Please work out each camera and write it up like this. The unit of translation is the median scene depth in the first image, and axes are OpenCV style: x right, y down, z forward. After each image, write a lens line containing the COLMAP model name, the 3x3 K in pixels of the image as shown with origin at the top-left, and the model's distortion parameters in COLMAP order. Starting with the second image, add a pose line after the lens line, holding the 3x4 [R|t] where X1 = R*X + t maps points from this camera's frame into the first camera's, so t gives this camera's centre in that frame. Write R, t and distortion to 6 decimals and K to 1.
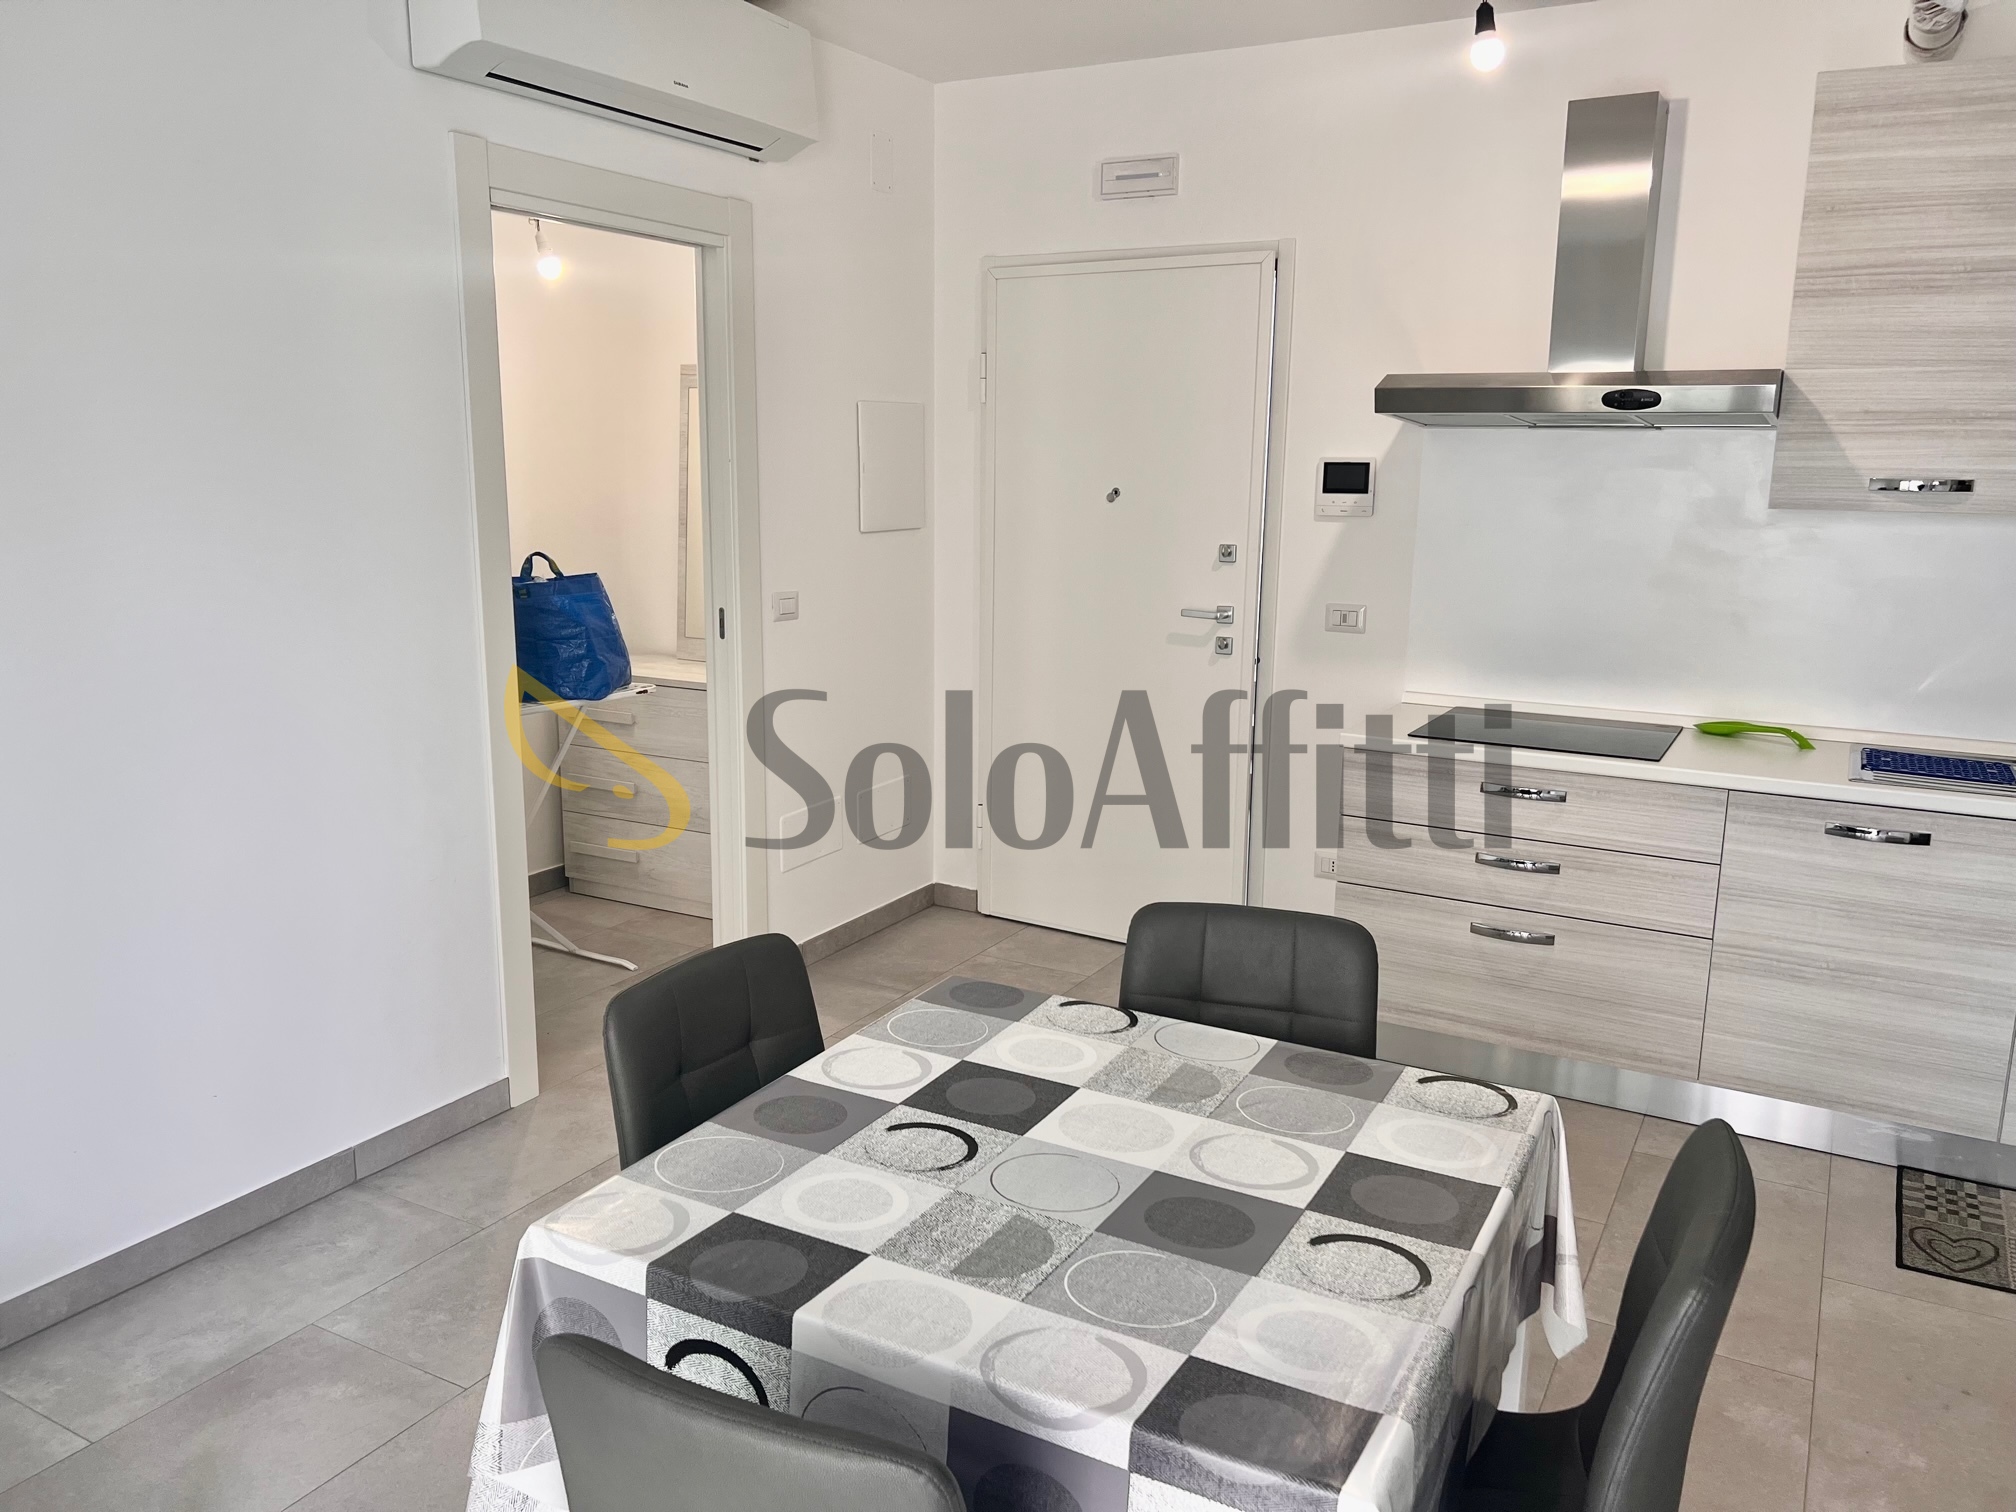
lens RADIAL K [[1520.0, 0, 1008.8], [0, 1520.0, 752.3], [0, 0, 1]] dist [0.068371, -0.086731]
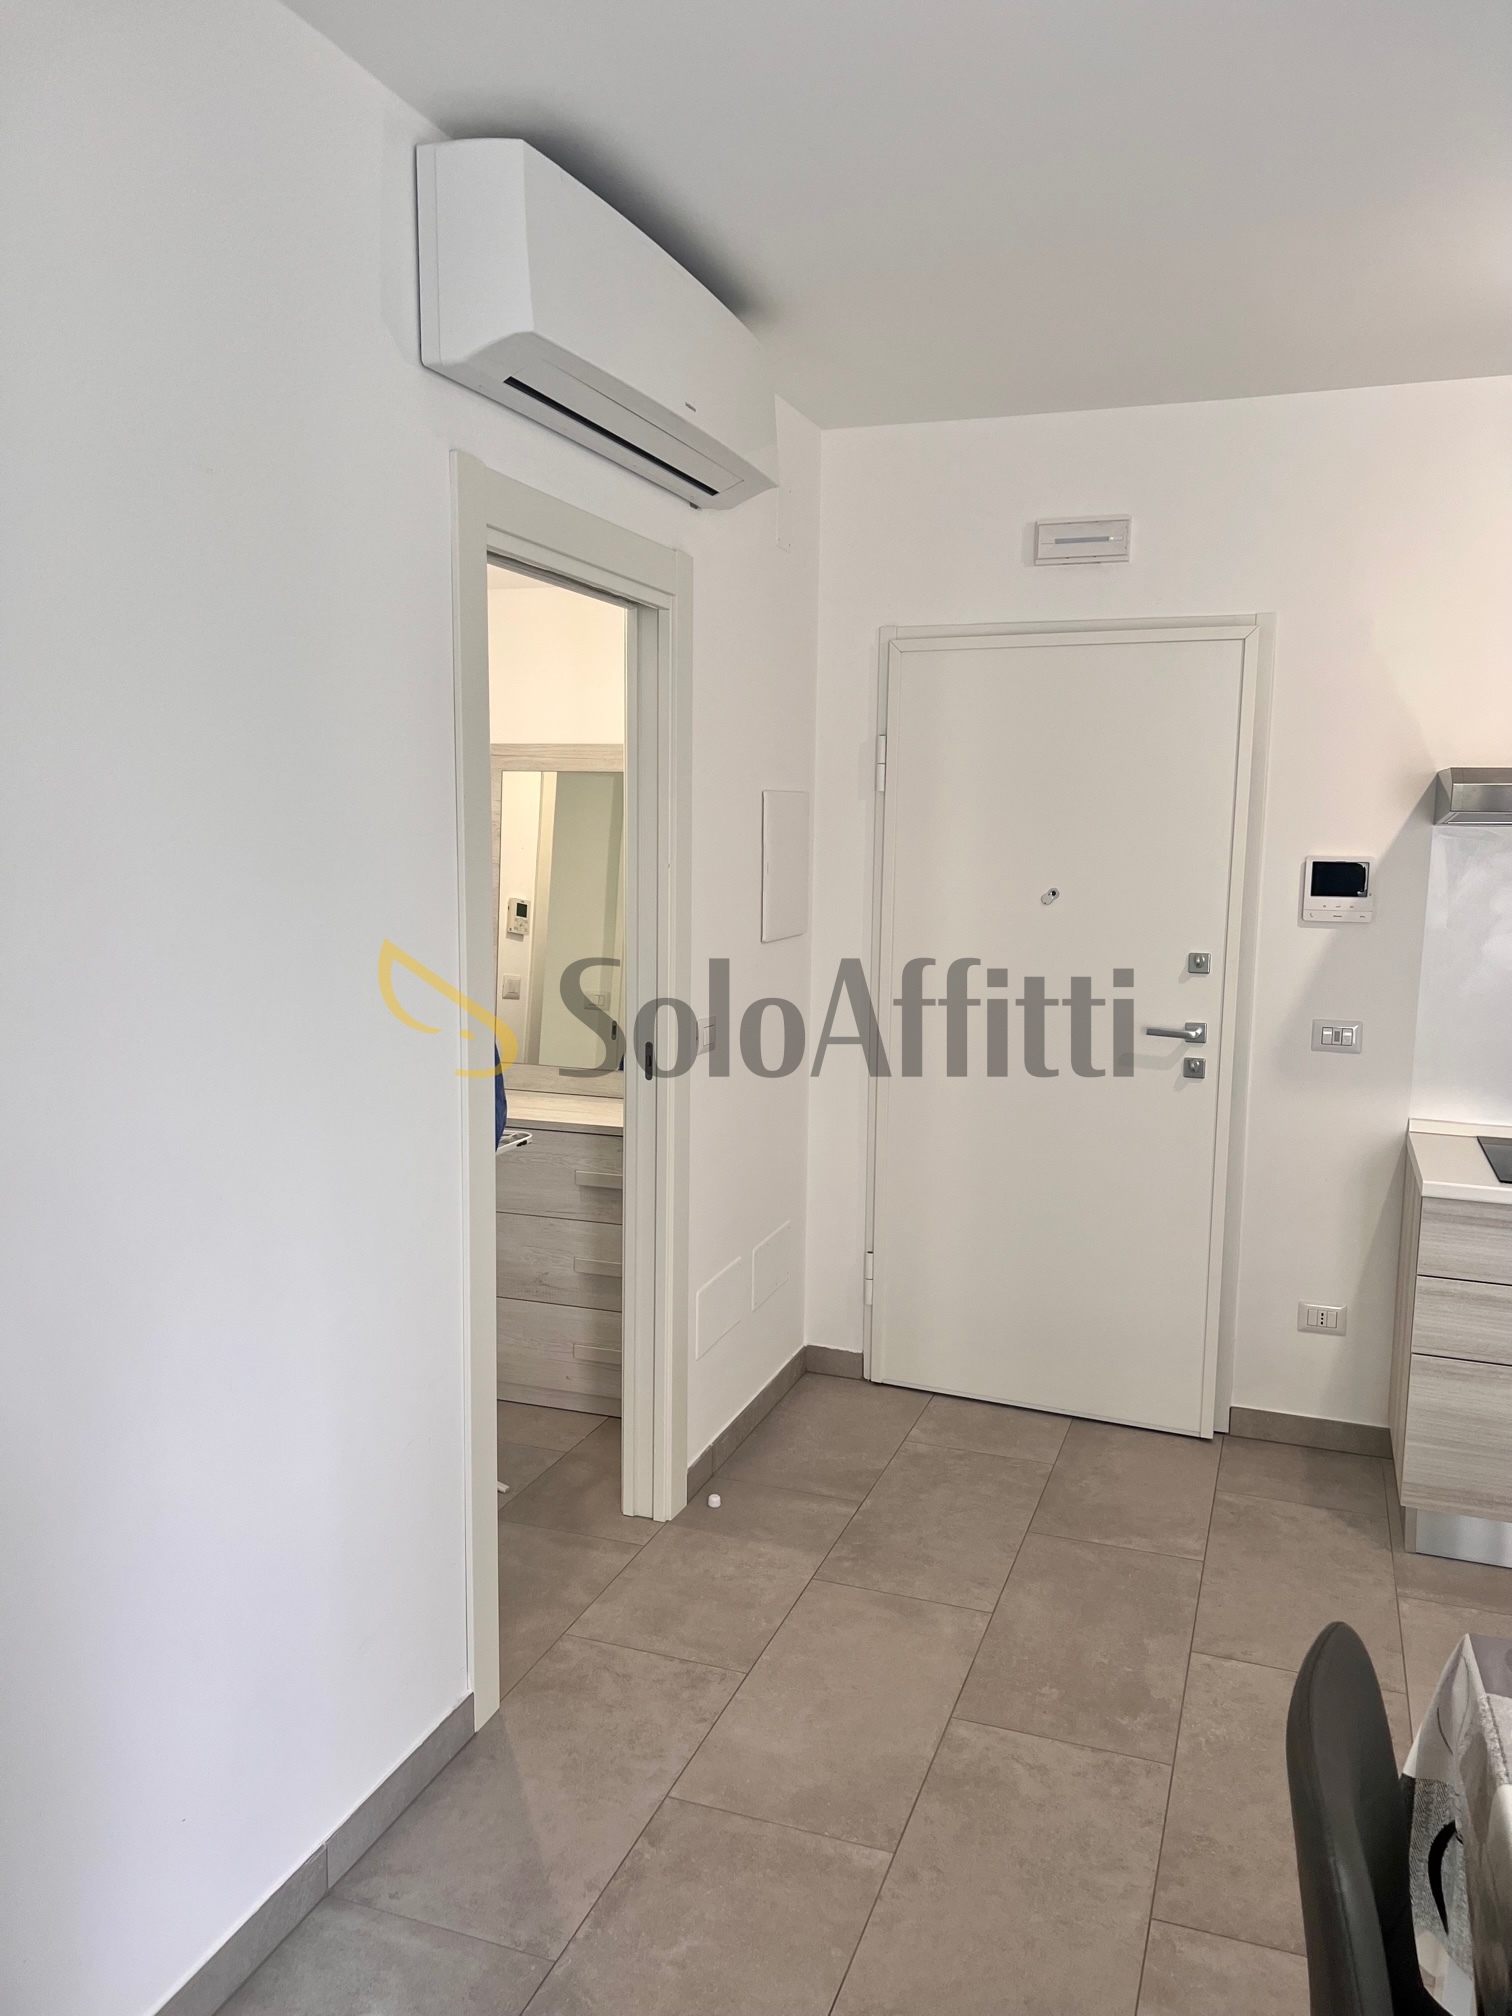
lens RADIAL K [[1520.0, 0, 754.2], [0, 1520.0, 1010.9], [0, 0, 1]] dist [0.068371, -0.086731]
pose [[0.987068, -0.016781, 0.159419, -0.248400], [0.027780, 0.997365, -0.067014, -0.052038], [-0.157874, 0.070576, 0.984934, 0.181005]]
